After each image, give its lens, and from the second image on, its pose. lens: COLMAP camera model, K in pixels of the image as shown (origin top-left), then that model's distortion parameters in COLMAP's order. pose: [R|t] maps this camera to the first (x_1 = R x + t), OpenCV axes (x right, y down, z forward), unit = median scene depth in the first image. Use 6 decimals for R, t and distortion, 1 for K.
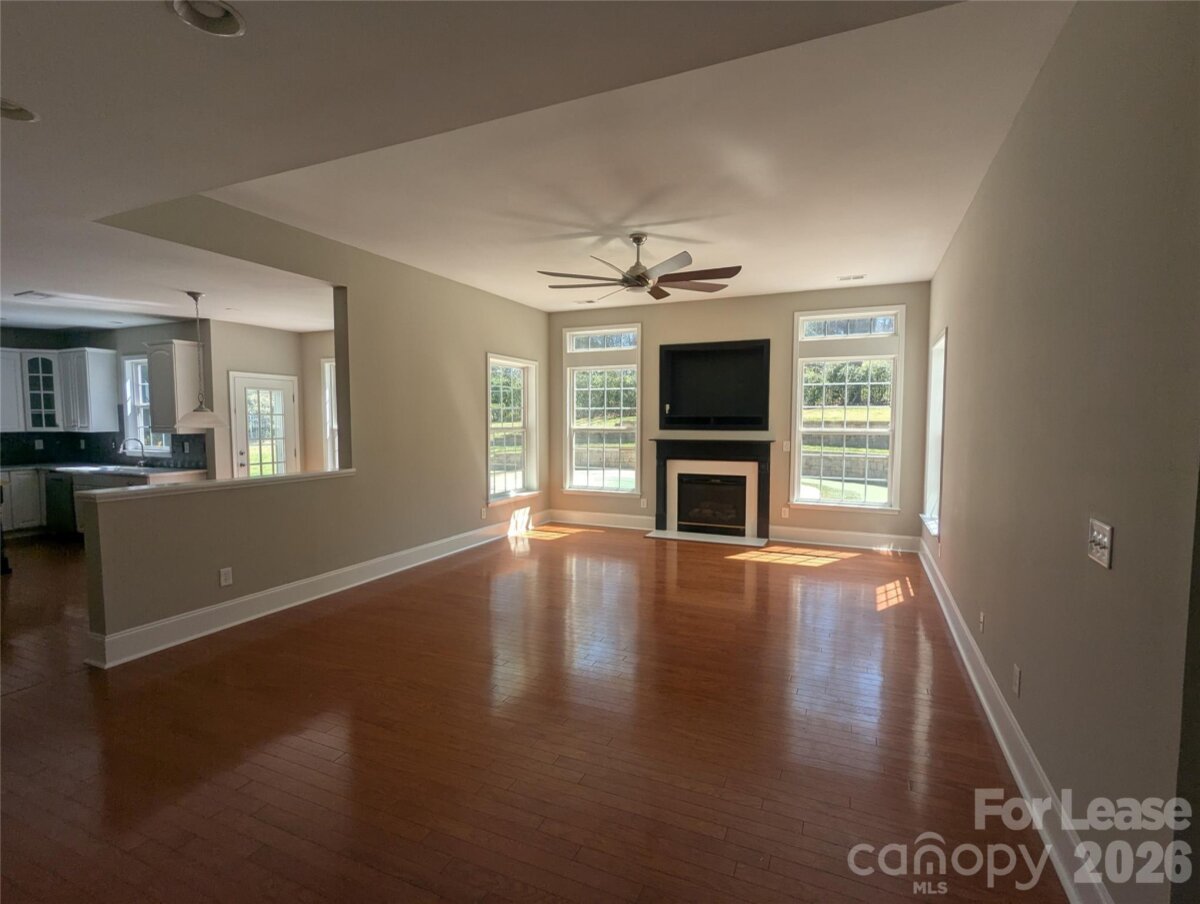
lens RADIAL K [[572.6, 0, 606.5], [0, 572.6, 453.2], [0, 0, 1]] dist [0.003634, -0.002064]
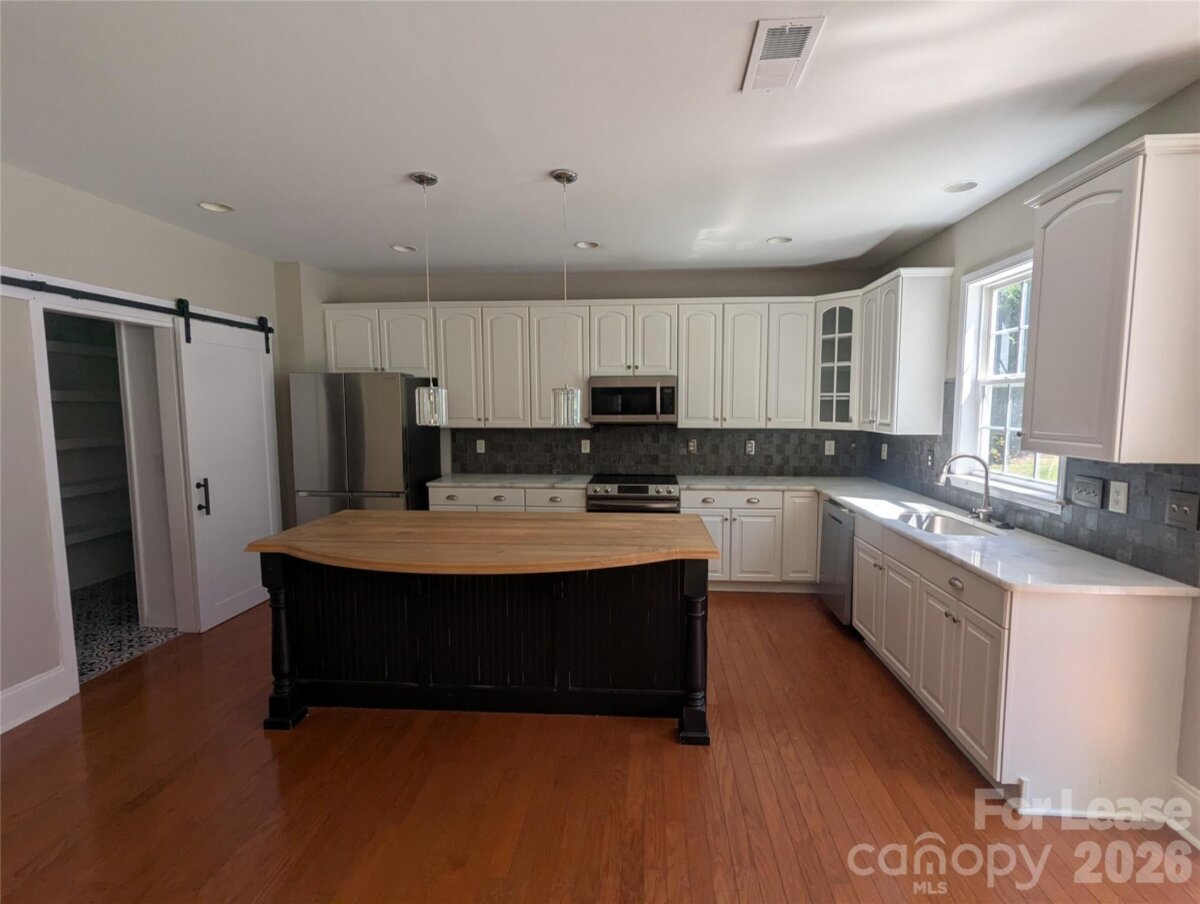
lens RADIAL K [[572.6, 0, 609.0], [0, 572.6, 459.8], [0, 0, 1]] dist [0.003634, -0.002064]
pose [[0.342467, 0.088630, -0.935340, -0.495806], [-0.053823, 0.995756, 0.074647, -0.038848], [0.937987, 0.024779, 0.345784, 0.573746]]
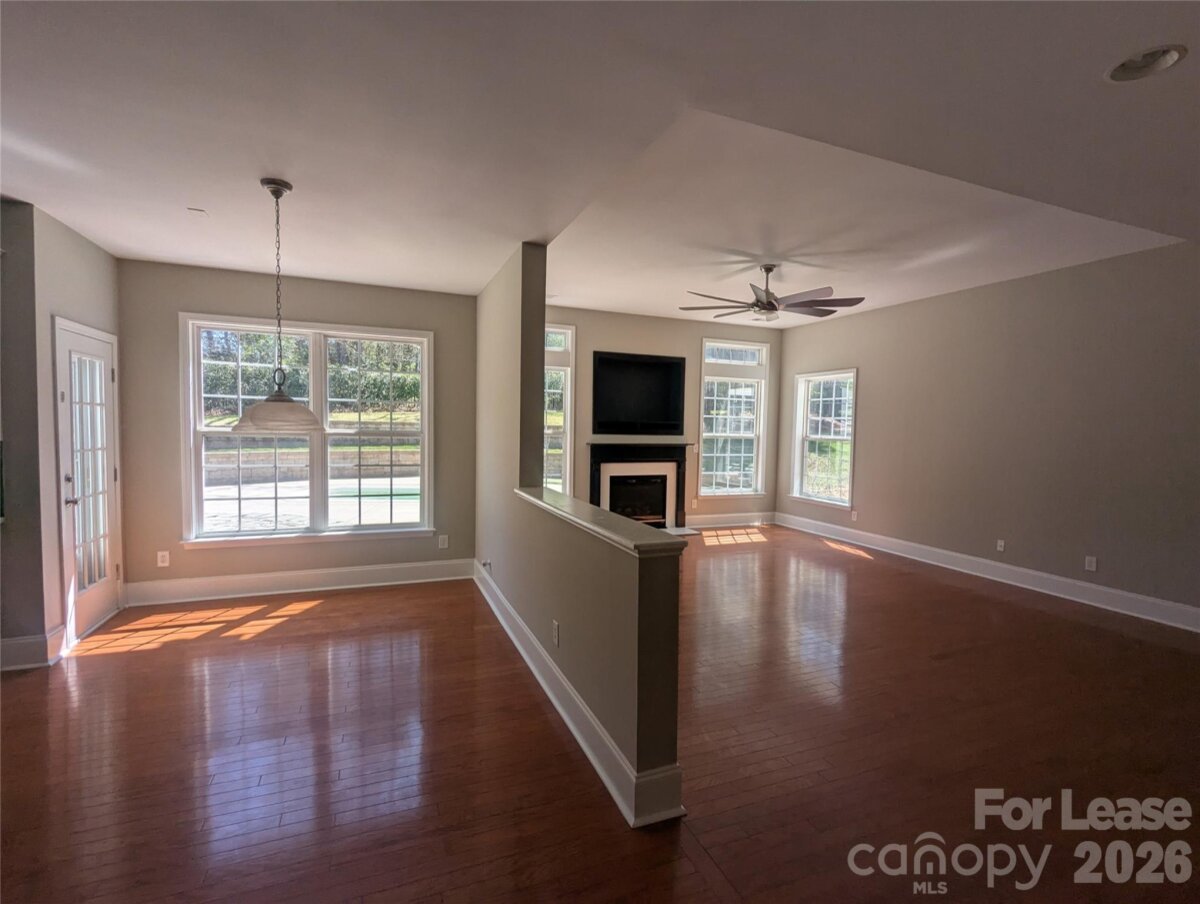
lens RADIAL K [[572.6, 0, 597.9], [0, 572.6, 452.6], [0, 0, 1]] dist [0.003634, -0.002064]
pose [[0.695831, -0.020990, 0.717899, -0.646770], [0.020983, 0.999740, 0.008893, -0.017311], [-0.717899, 0.008876, 0.696090, 0.293411]]
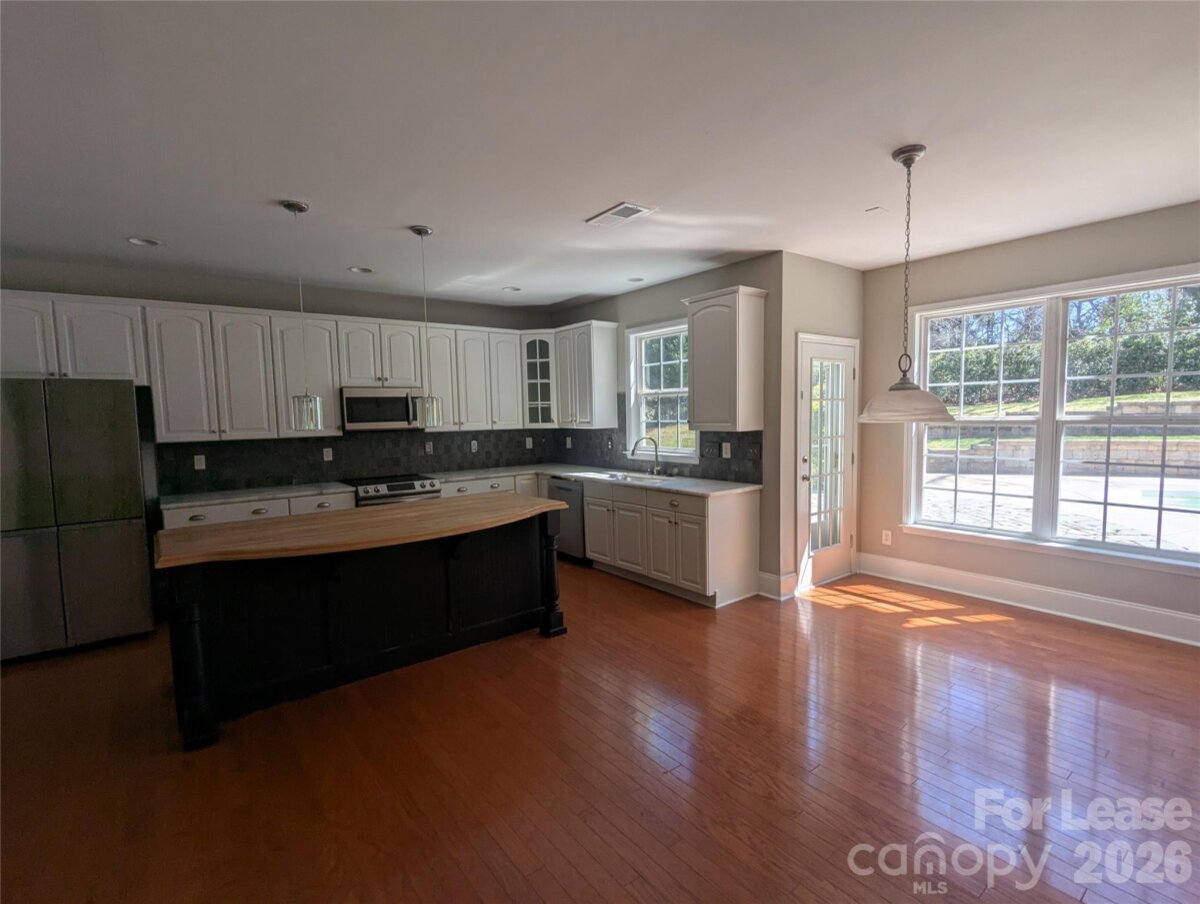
lens RADIAL K [[572.6, 0, 606.5], [0, 572.6, 460.6], [0, 0, 1]] dist [0.003634, -0.002064]
pose [[0.883833, 0.019092, -0.467414, -0.510817], [-0.004581, 0.999472, 0.032162, -0.018186], [0.467781, -0.026284, 0.883454, 0.308975]]
